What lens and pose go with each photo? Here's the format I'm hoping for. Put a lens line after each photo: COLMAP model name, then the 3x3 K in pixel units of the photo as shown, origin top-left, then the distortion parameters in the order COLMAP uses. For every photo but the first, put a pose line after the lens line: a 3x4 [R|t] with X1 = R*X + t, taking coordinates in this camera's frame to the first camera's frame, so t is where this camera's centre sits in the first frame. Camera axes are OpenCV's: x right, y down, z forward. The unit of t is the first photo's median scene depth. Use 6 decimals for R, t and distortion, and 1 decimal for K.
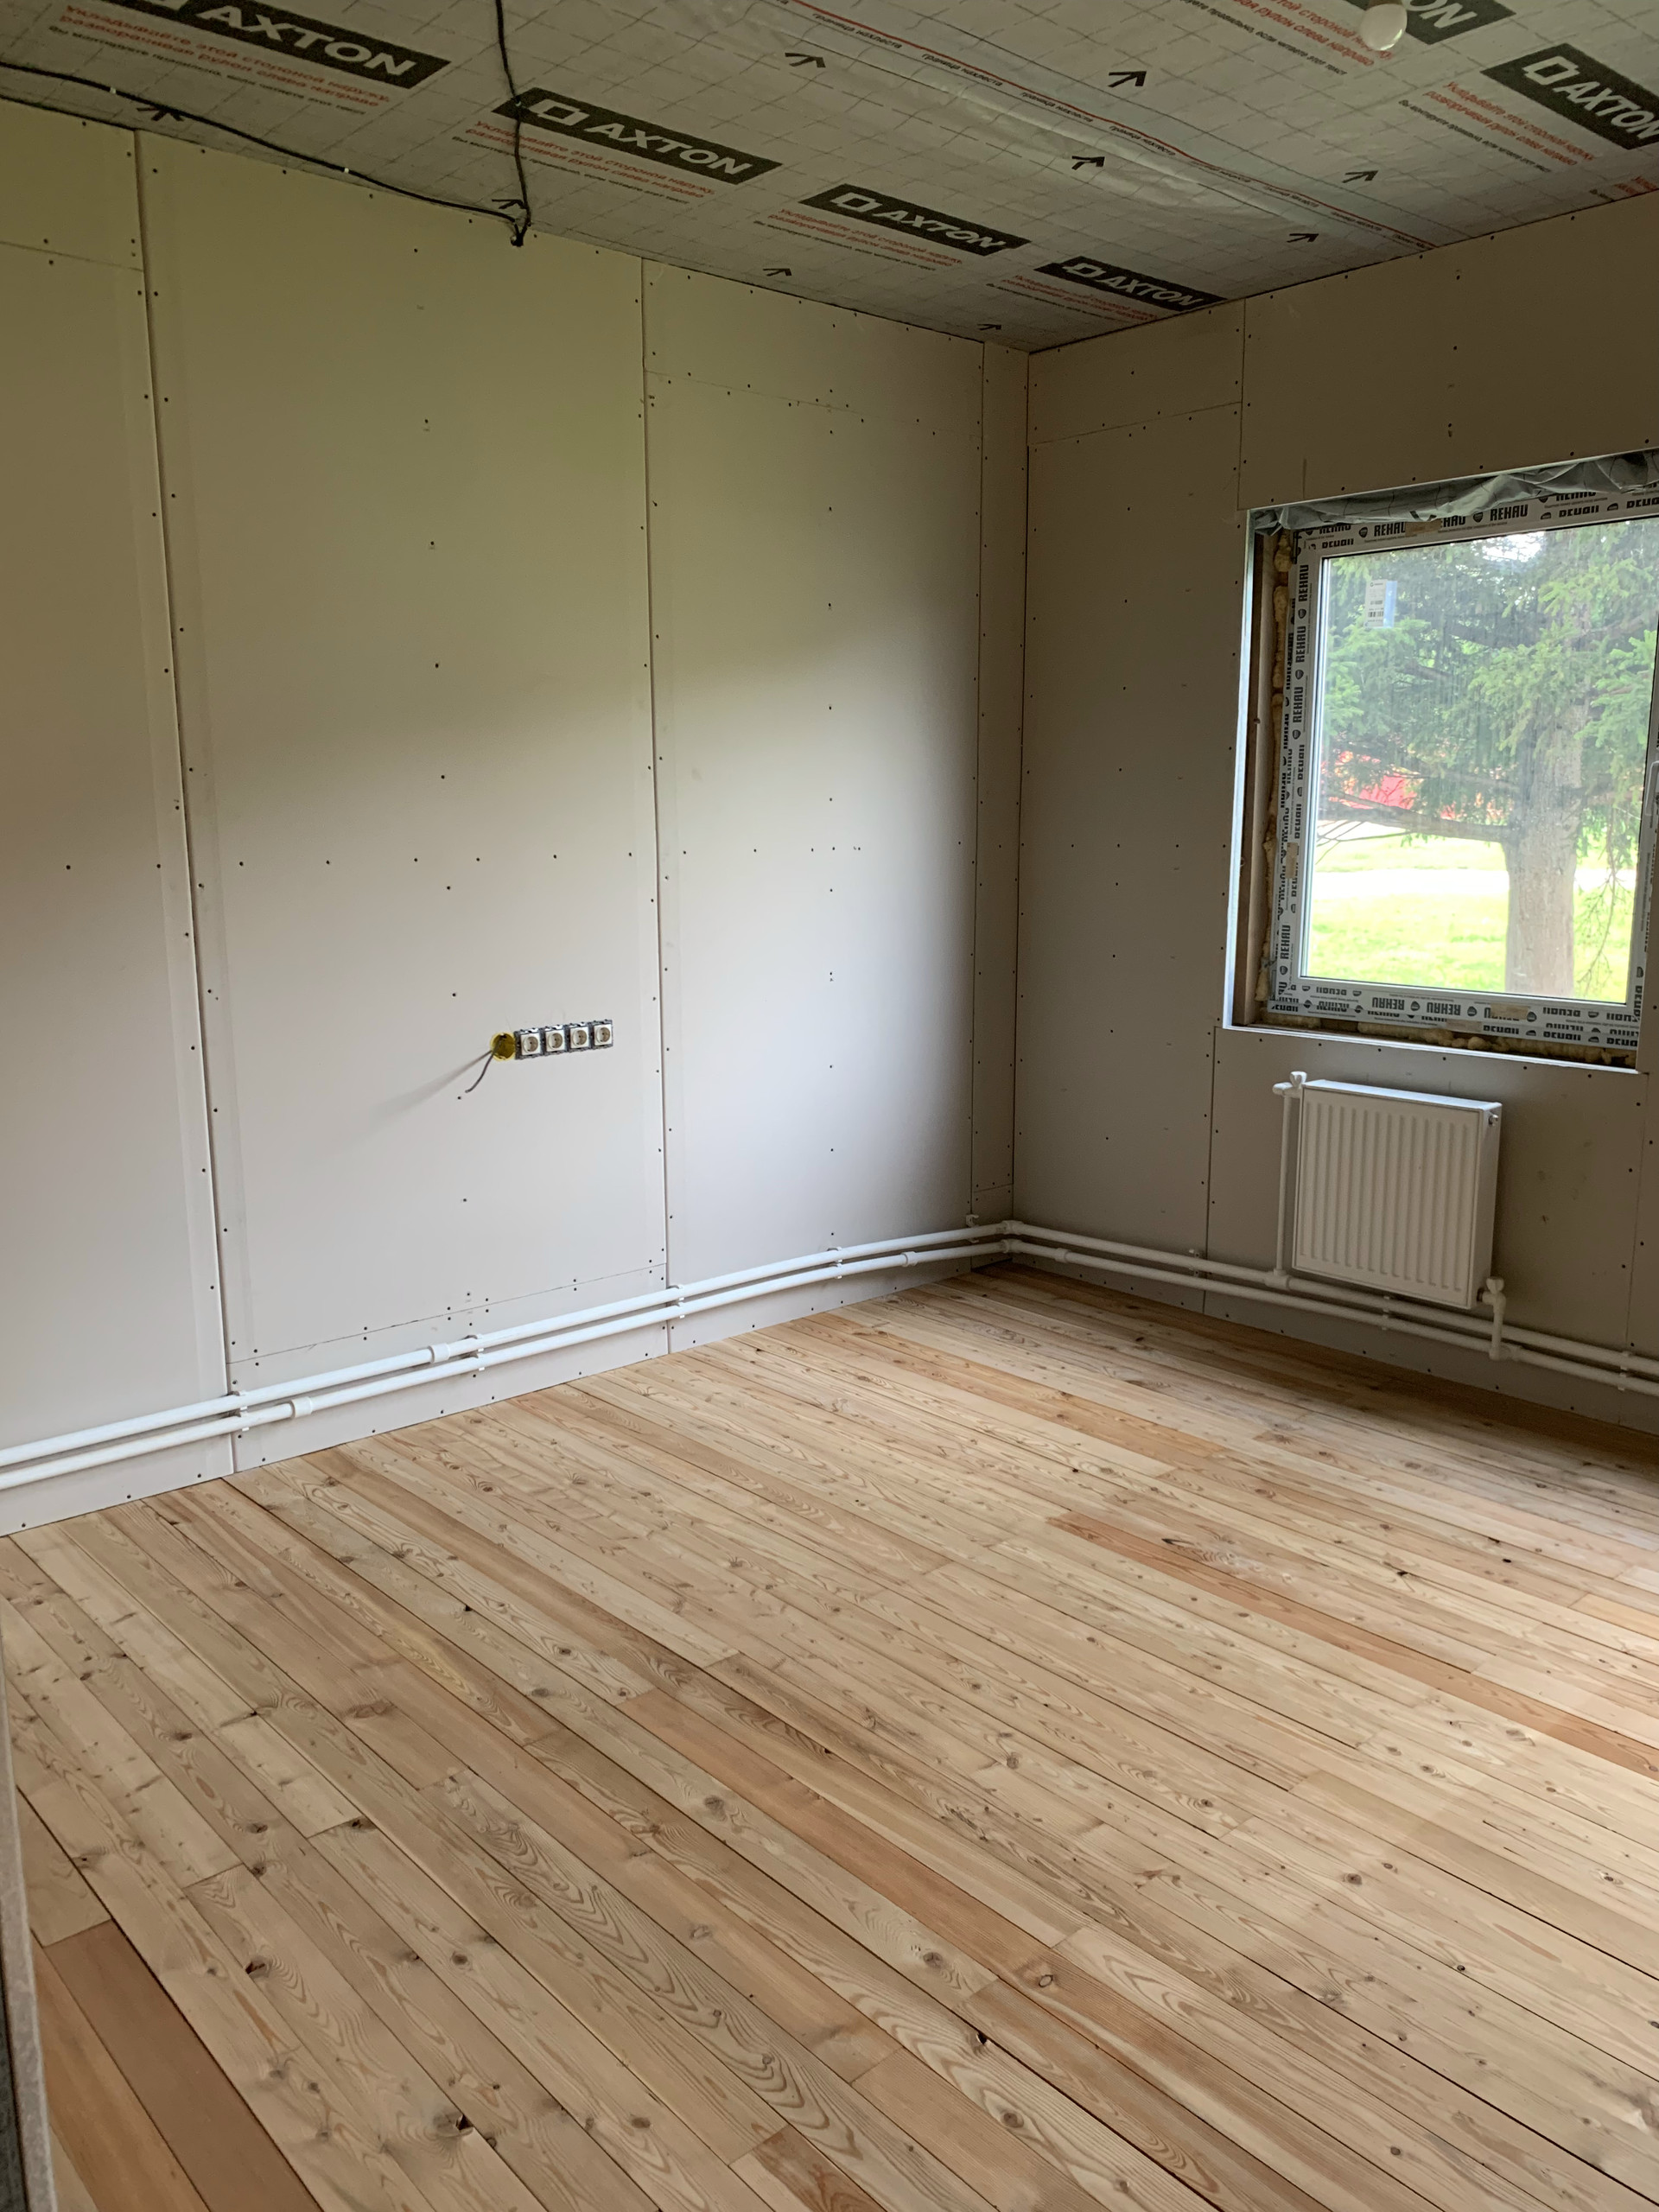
lens RADIAL K [[1688.2, 0, 830.6], [0, 1688.2, 1109.0], [0, 0, 1]] dist [0.028115, -0.028699]
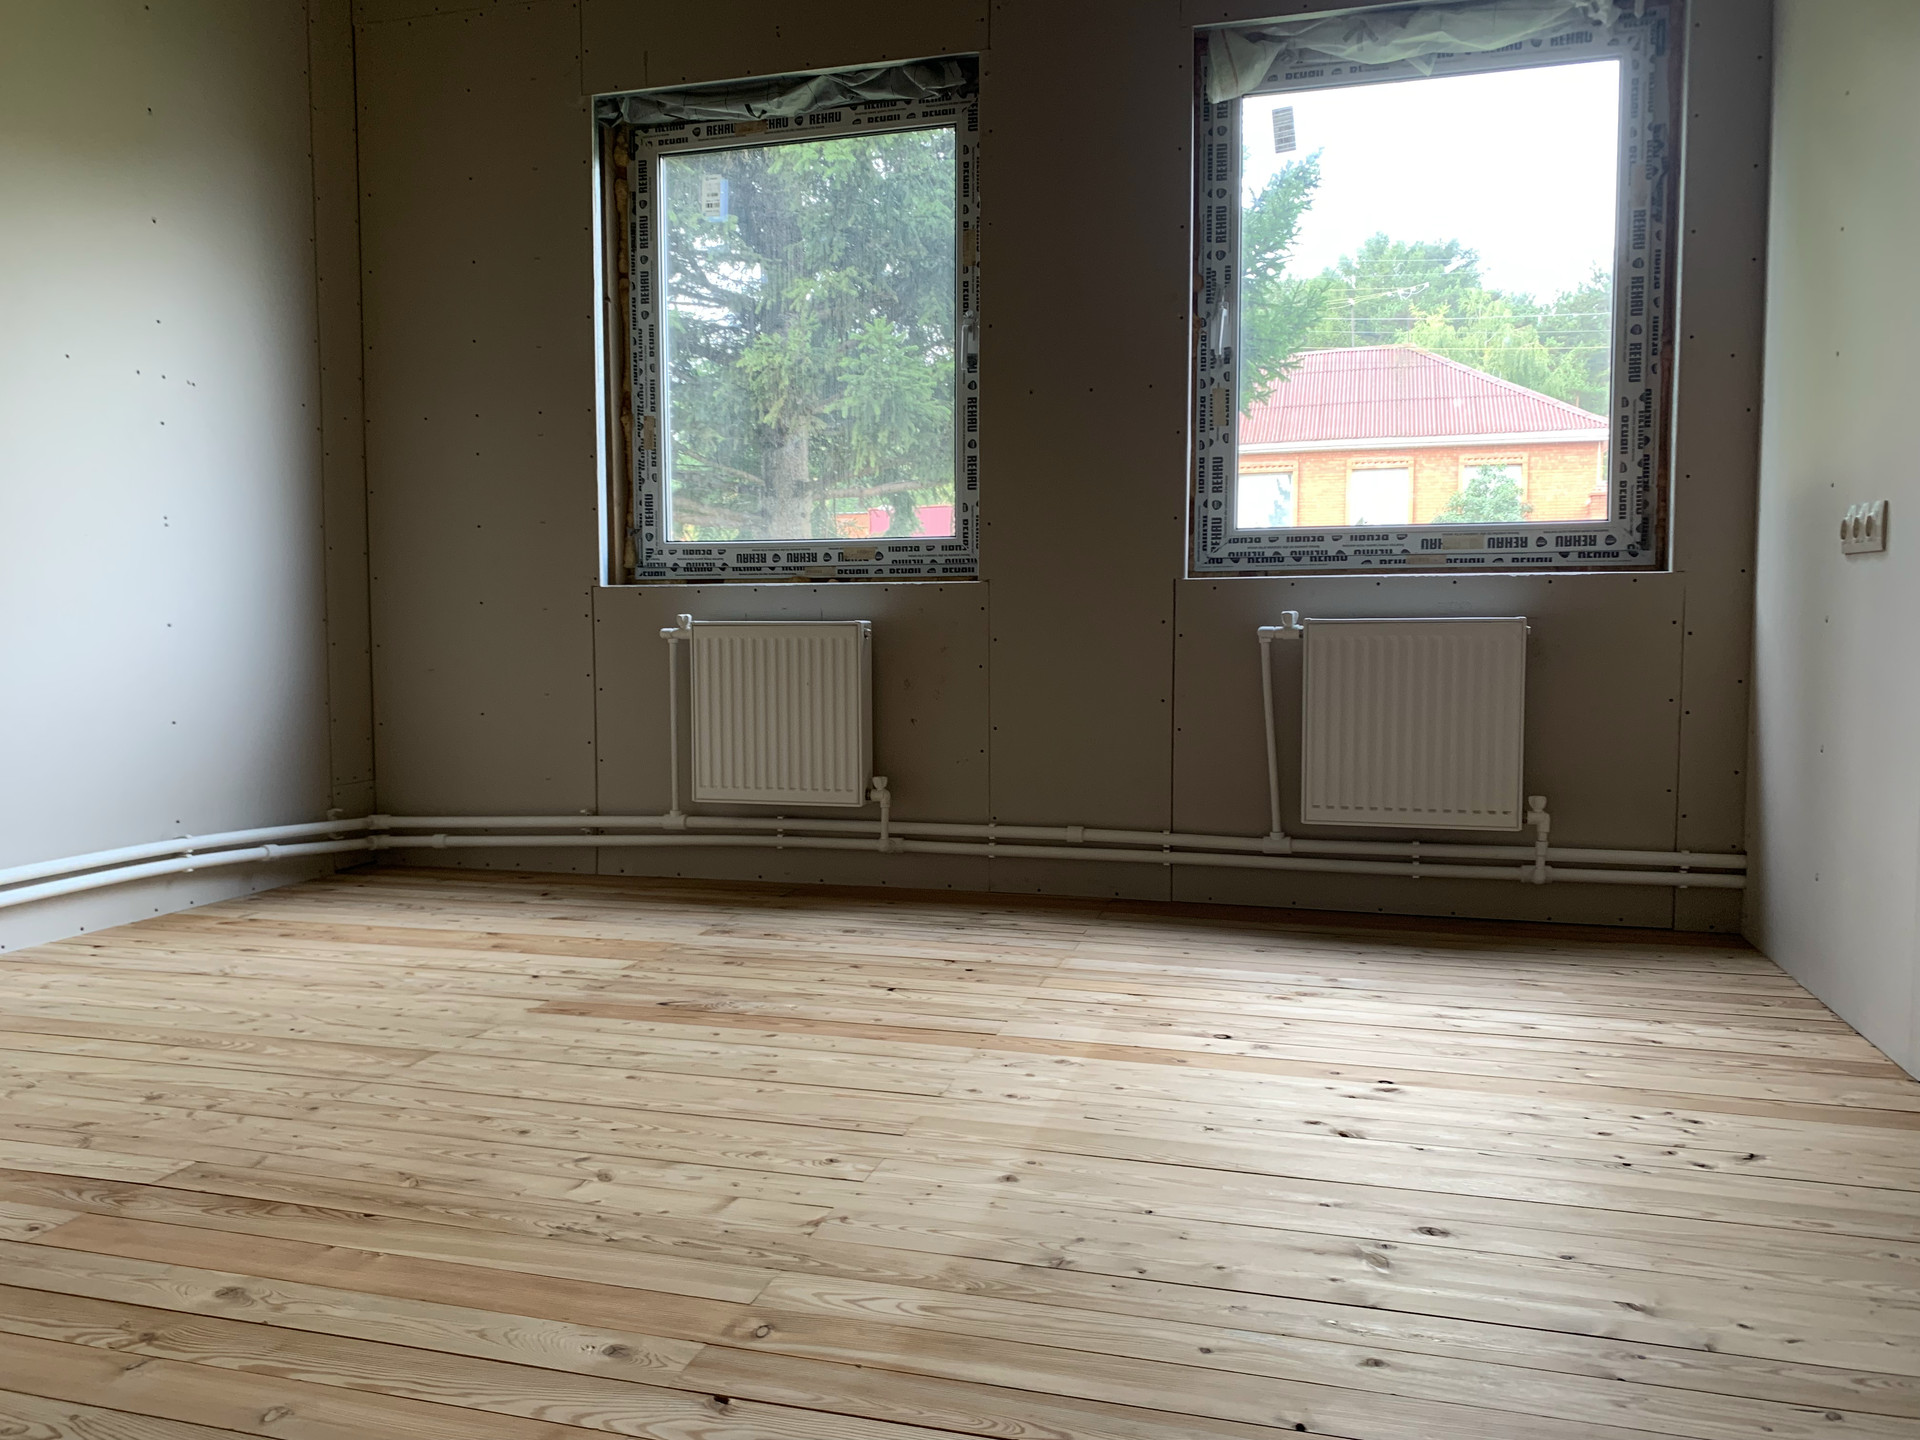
lens RADIAL K [[1465.4, 0, 957.6], [0, 1465.4, 718.5], [0, 0, 1]] dist [0.028115, -0.028699]
pose [[0.844103, -0.040074, 0.534682, -0.082811], [0.095873, 0.992413, -0.076974, 0.153147], [-0.527541, 0.116236, 0.841540, 0.176269]]
